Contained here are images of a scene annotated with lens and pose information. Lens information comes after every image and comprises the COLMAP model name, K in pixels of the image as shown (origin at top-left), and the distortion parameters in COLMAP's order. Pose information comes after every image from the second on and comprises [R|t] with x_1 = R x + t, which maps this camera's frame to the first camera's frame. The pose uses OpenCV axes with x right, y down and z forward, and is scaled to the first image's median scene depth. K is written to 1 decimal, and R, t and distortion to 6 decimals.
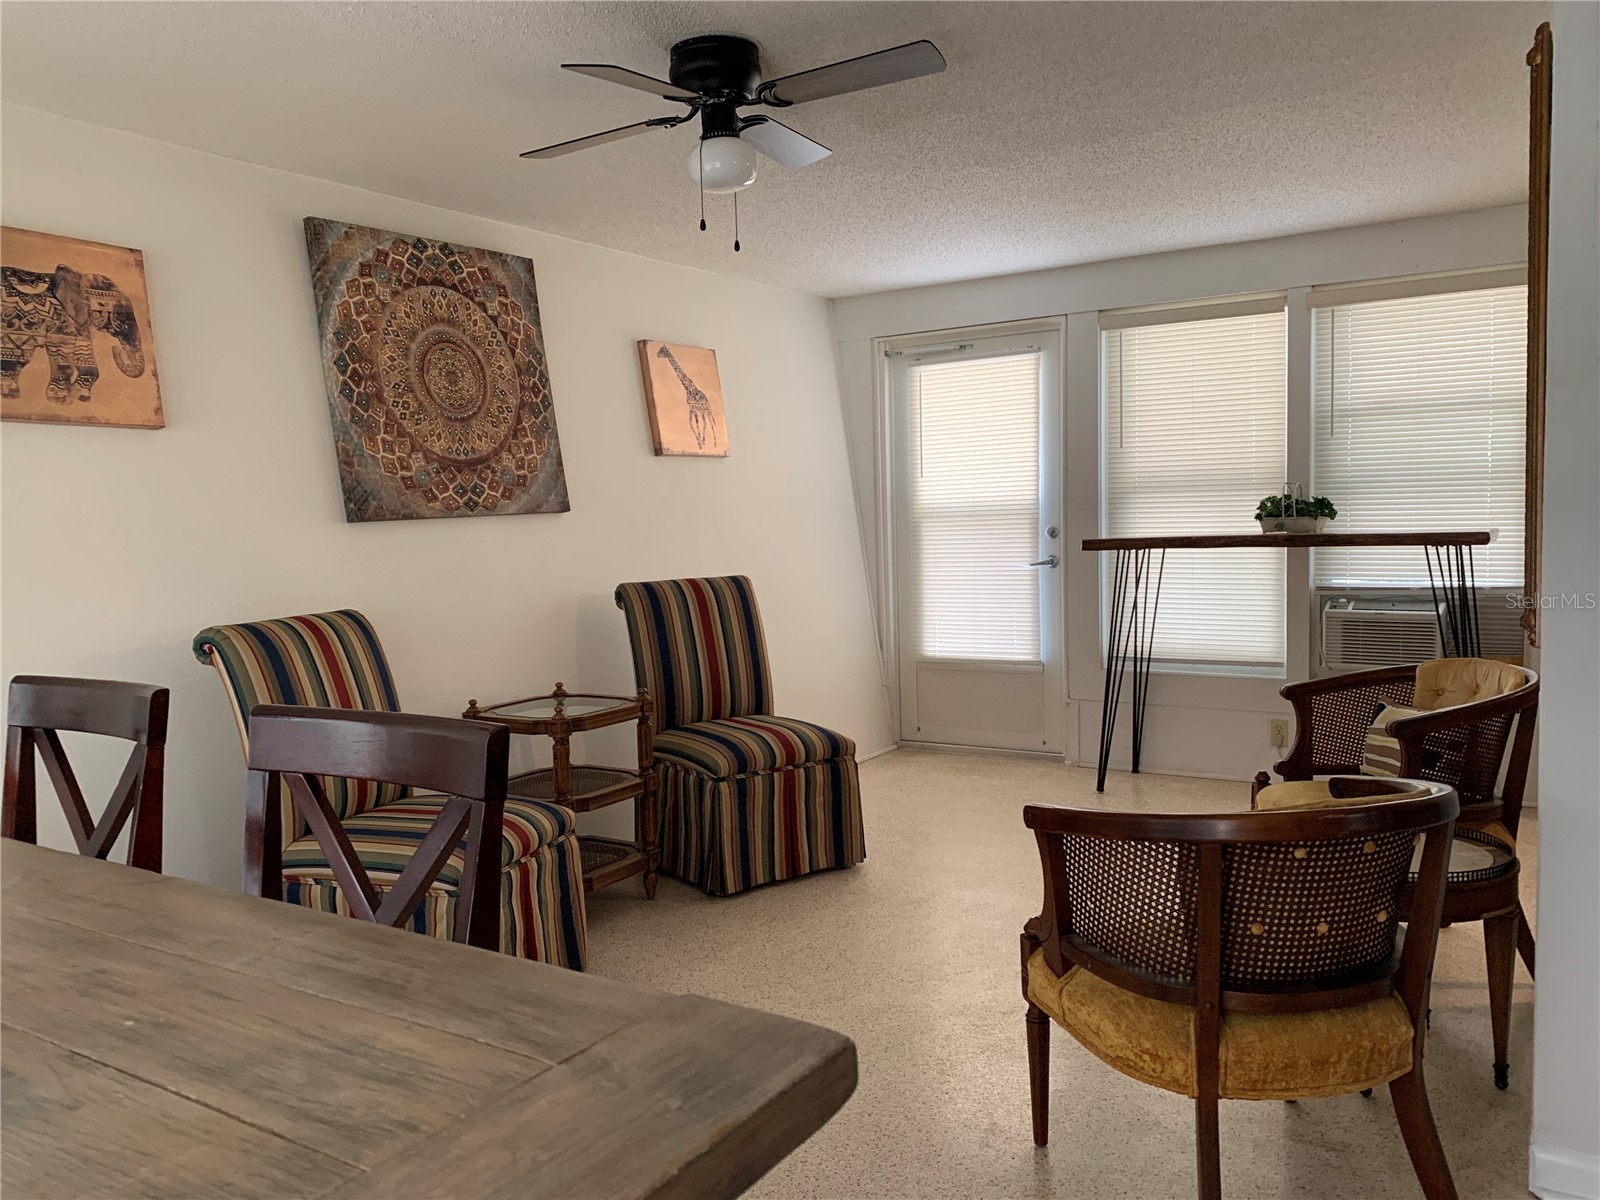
lens RADIAL K [[1220.8, 0, 810.6], [0, 1220.8, 613.8], [0, 0, 1]] dist [0.033695, -0.046175]
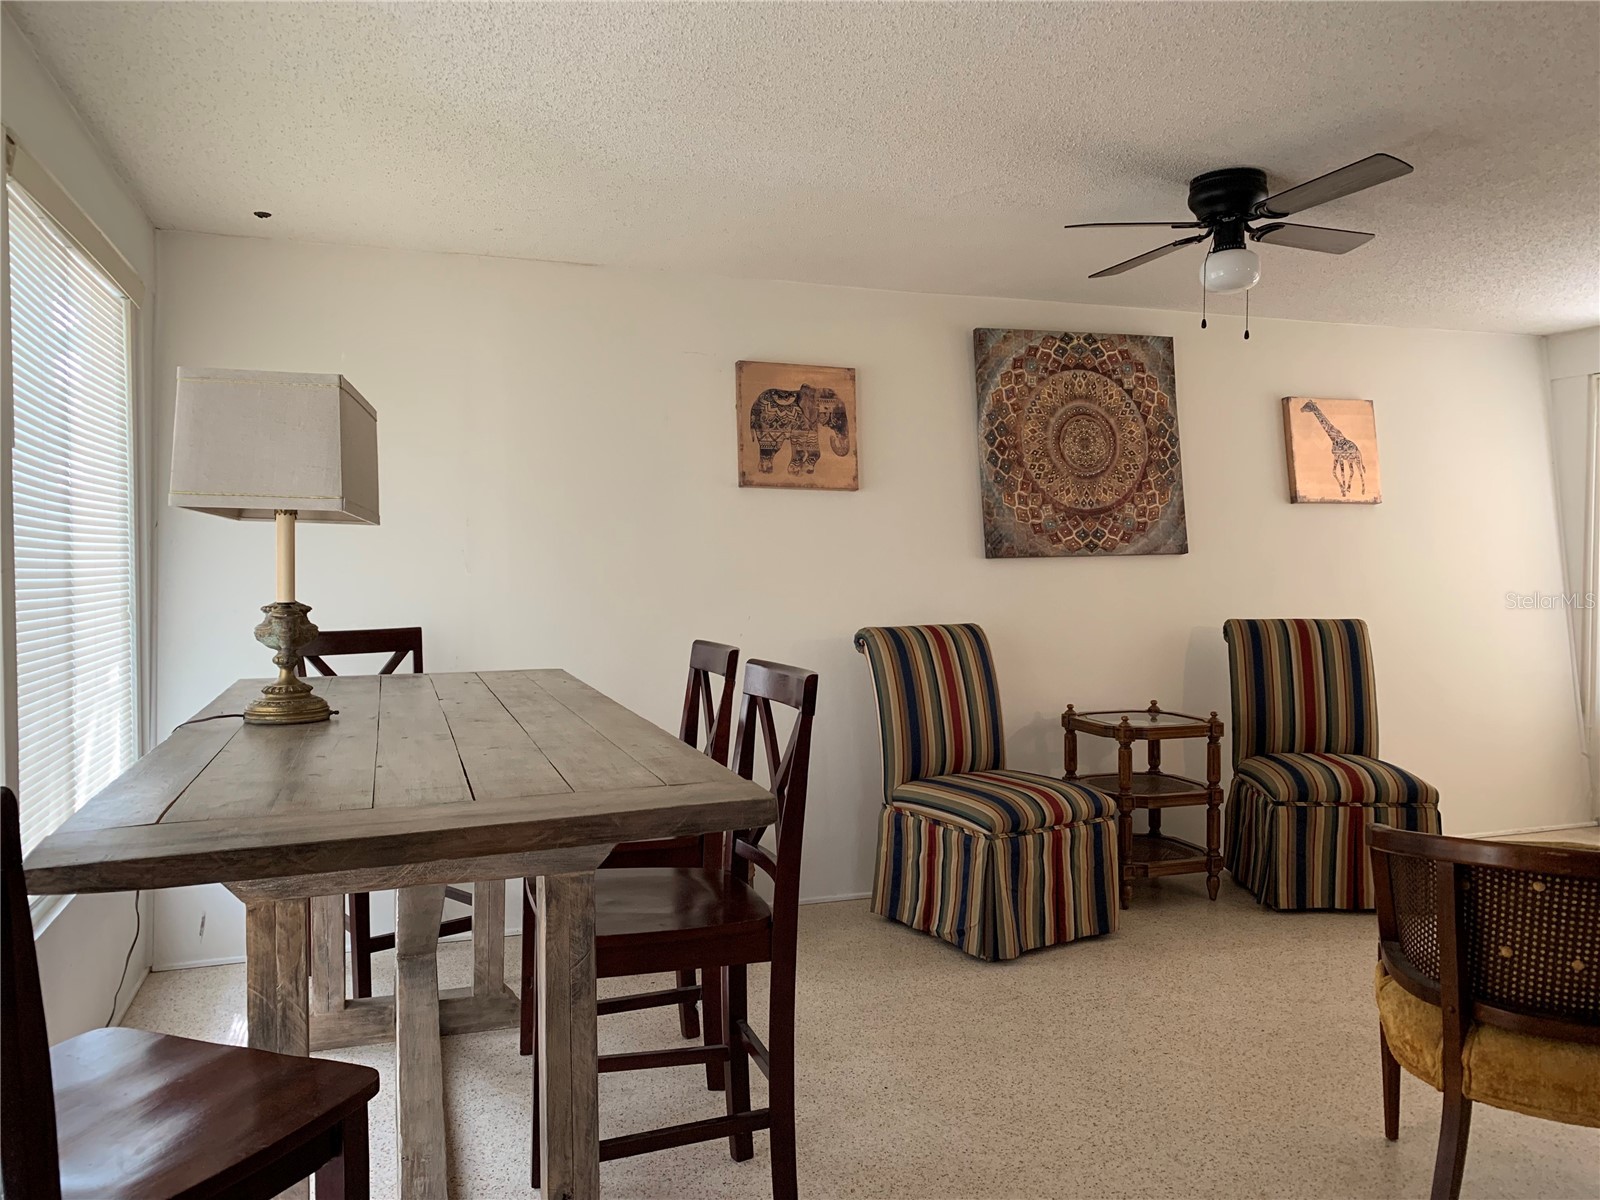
lens RADIAL K [[1220.8, 0, 776.3], [0, 1220.8, 614.6], [0, 0, 1]] dist [0.033695, -0.046175]
pose [[0.771806, 0.059647, -0.633054, 0.260721], [-0.076603, 0.997062, 0.000552, 0.001711], [0.631227, 0.048068, 0.774107, -0.138928]]
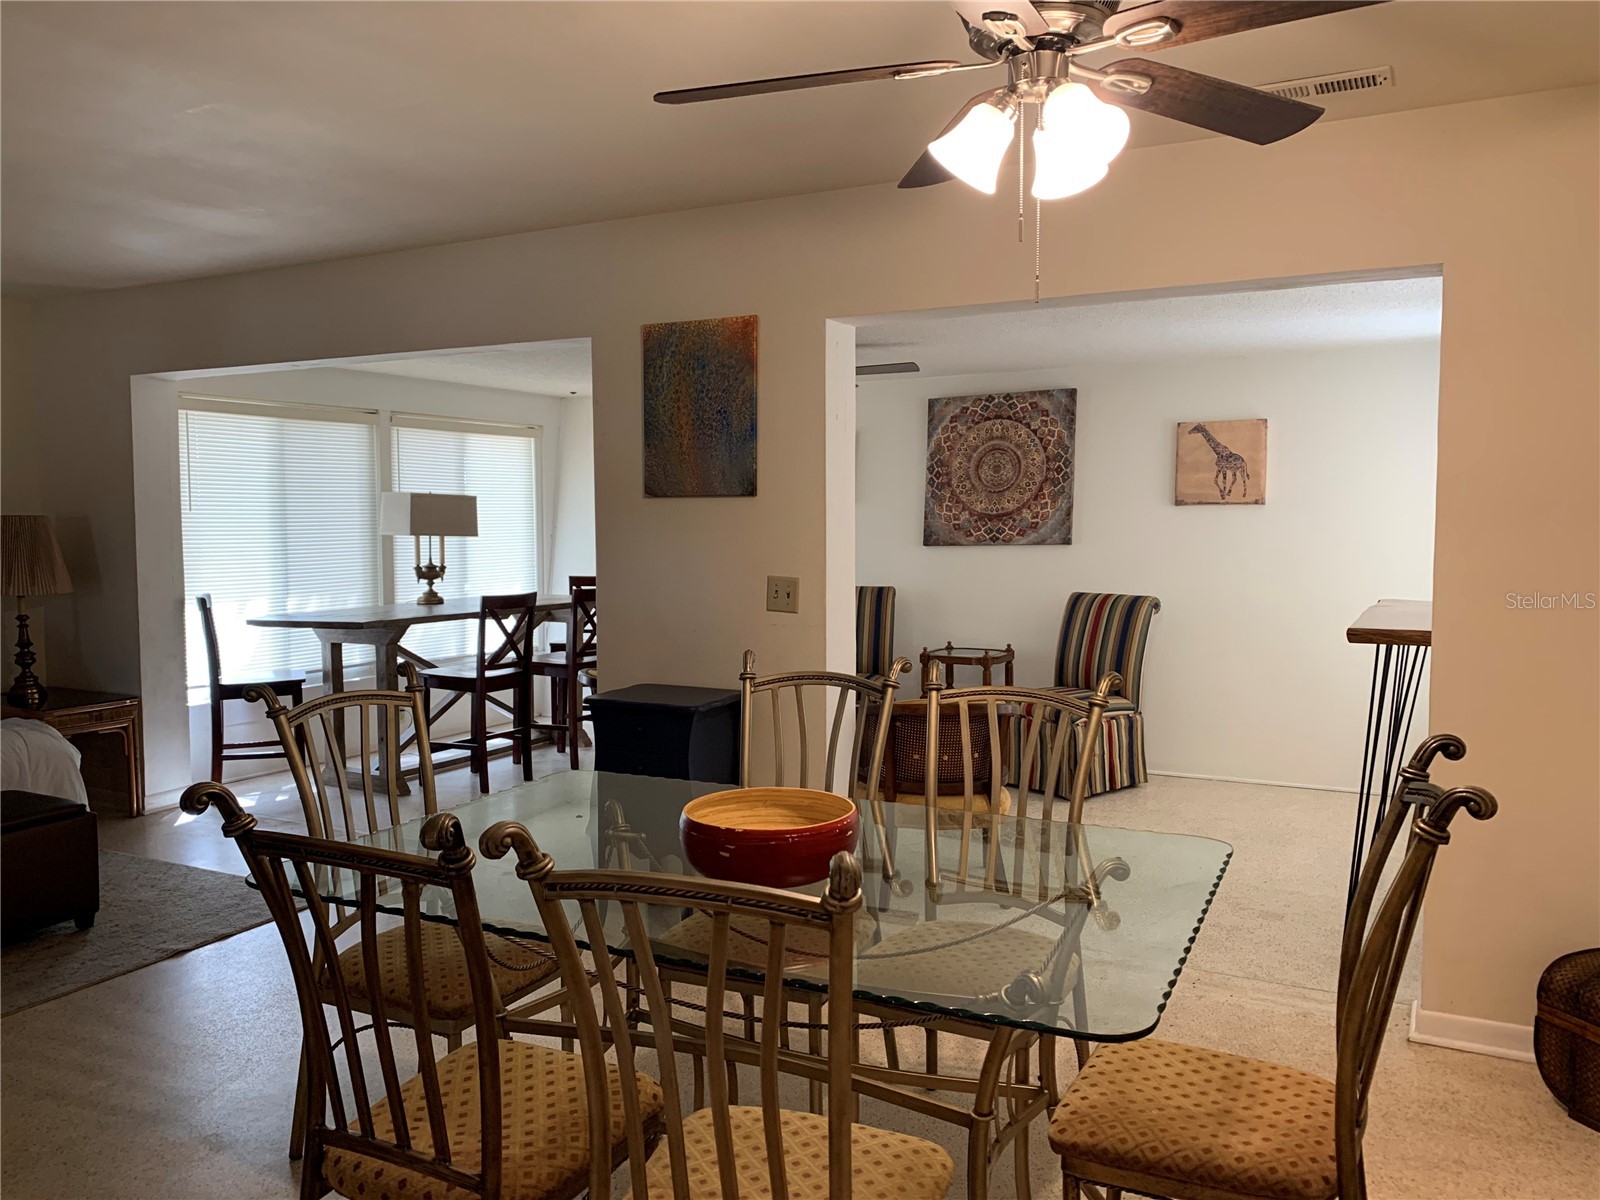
lens RADIAL K [[1220.8, 0, 784.7], [0, 1220.8, 596.5], [0, 0, 1]] dist [0.033695, -0.046175]
pose [[0.097261, 0.103330, -0.989880, 1.524148], [-0.076772, 0.992411, 0.096051, -0.157812], [0.992293, 0.066653, 0.104456, 0.519869]]
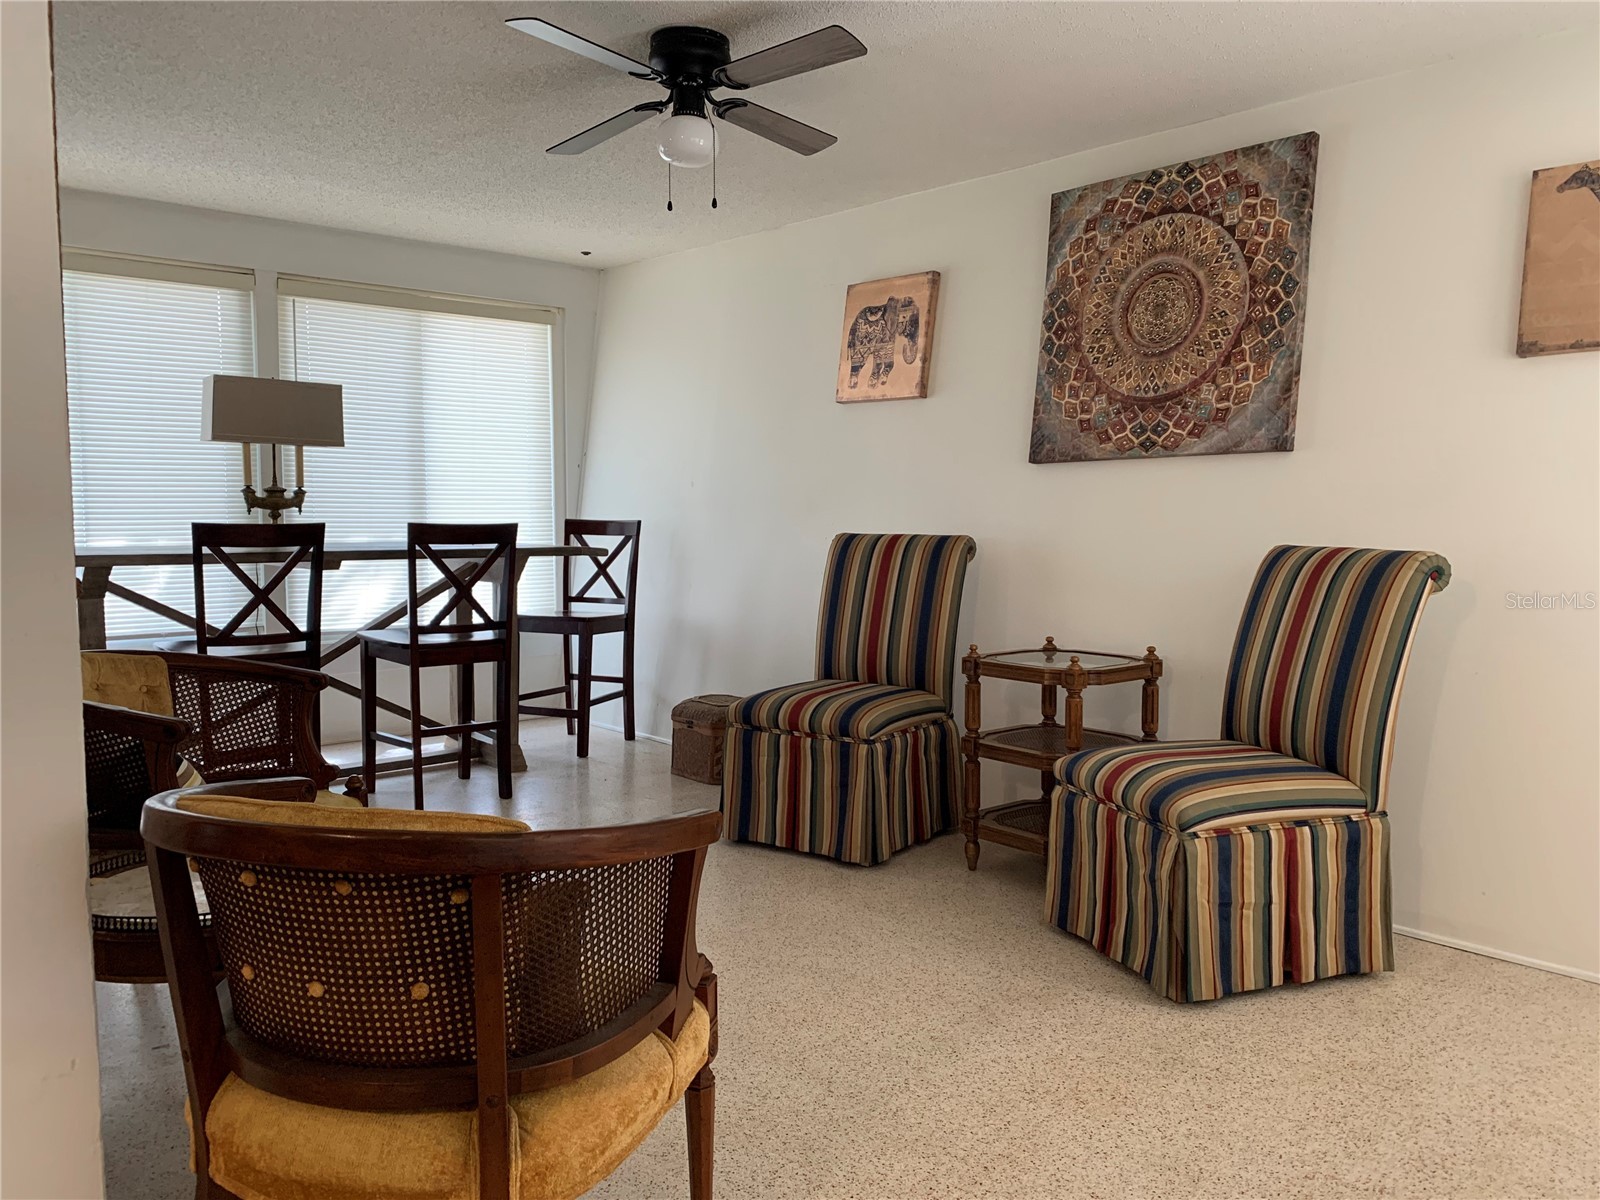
lens RADIAL K [[1220.8, 0, 810.1], [0, 1220.8, 612.4], [0, 0, 1]] dist [0.033695, -0.046175]
pose [[-0.245516, 0.120765, -0.961841, 0.731619], [-0.071353, 0.987267, 0.142171, -0.078724], [0.966763, 0.103535, -0.233773, 1.003970]]
